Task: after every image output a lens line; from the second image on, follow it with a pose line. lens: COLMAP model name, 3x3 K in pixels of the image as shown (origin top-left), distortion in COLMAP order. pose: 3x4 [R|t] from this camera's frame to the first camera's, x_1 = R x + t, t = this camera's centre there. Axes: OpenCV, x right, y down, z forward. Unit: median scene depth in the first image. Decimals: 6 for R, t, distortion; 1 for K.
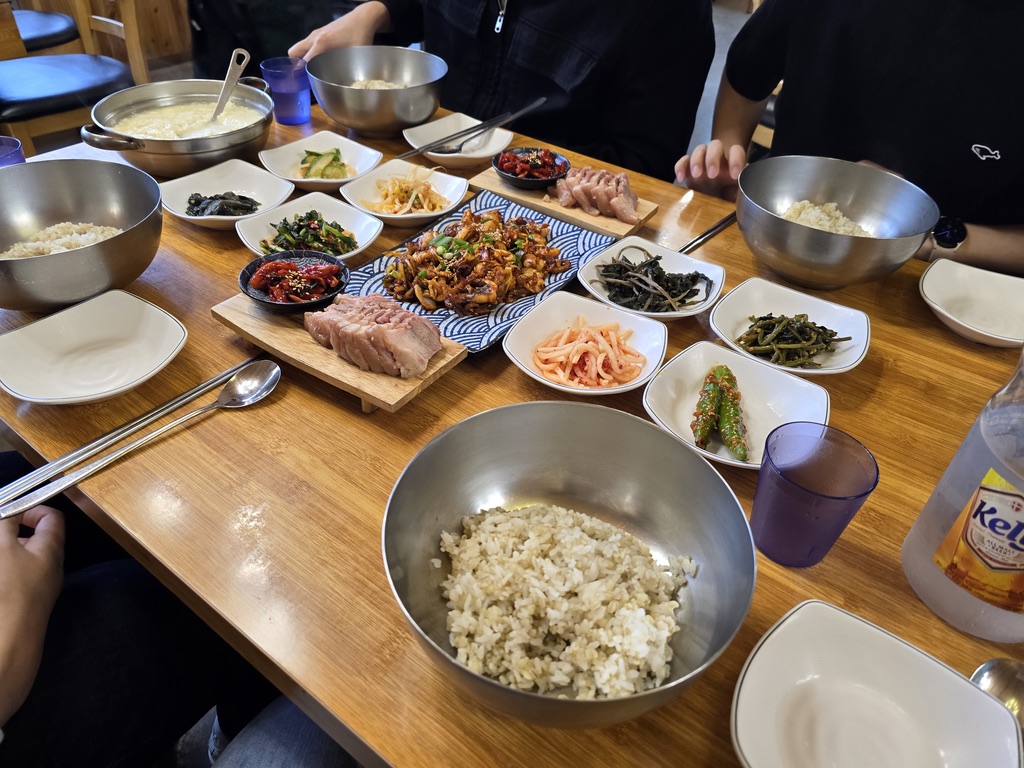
lens RADIAL K [[697.9, 0, 512.0], [0, 697.9, 384.0], [0, 0, 1]] dist [0.099620, -0.124640]
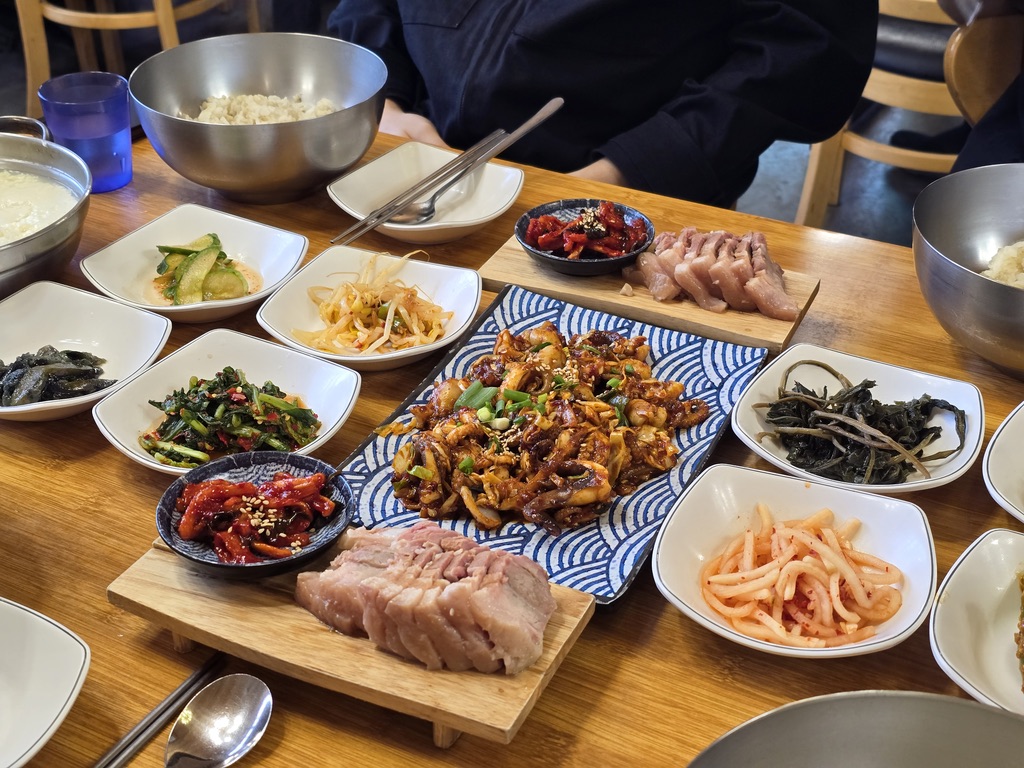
lens RADIAL K [[1416.4, 0, 513.8], [0, 1416.4, 365.9], [0, 0, 1]] dist [0.274785, -1.273563]
pose [[0.986082, -0.120132, 0.114937, -0.202952], [0.134020, 0.983453, -0.121895, -0.088506], [-0.098392, 0.135603, 0.985866, -0.118576]]
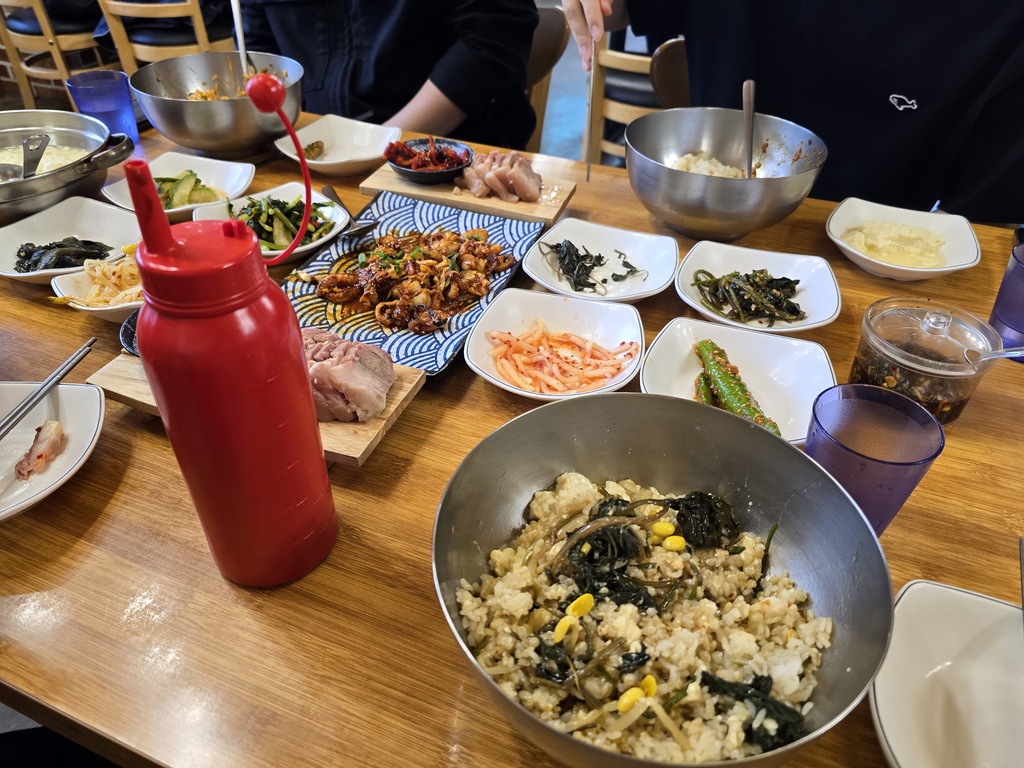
lens RADIAL K [[697.9, 0, 512.0], [0, 697.9, 384.0], [0, 0, 1]] dist [0.099620, -0.124640]
pose [[0.966411, -0.182616, 0.180833, -0.101169], [0.184030, 0.982879, 0.009073, -0.021449], [-0.179394, 0.024511, 0.983472, 0.133552]]
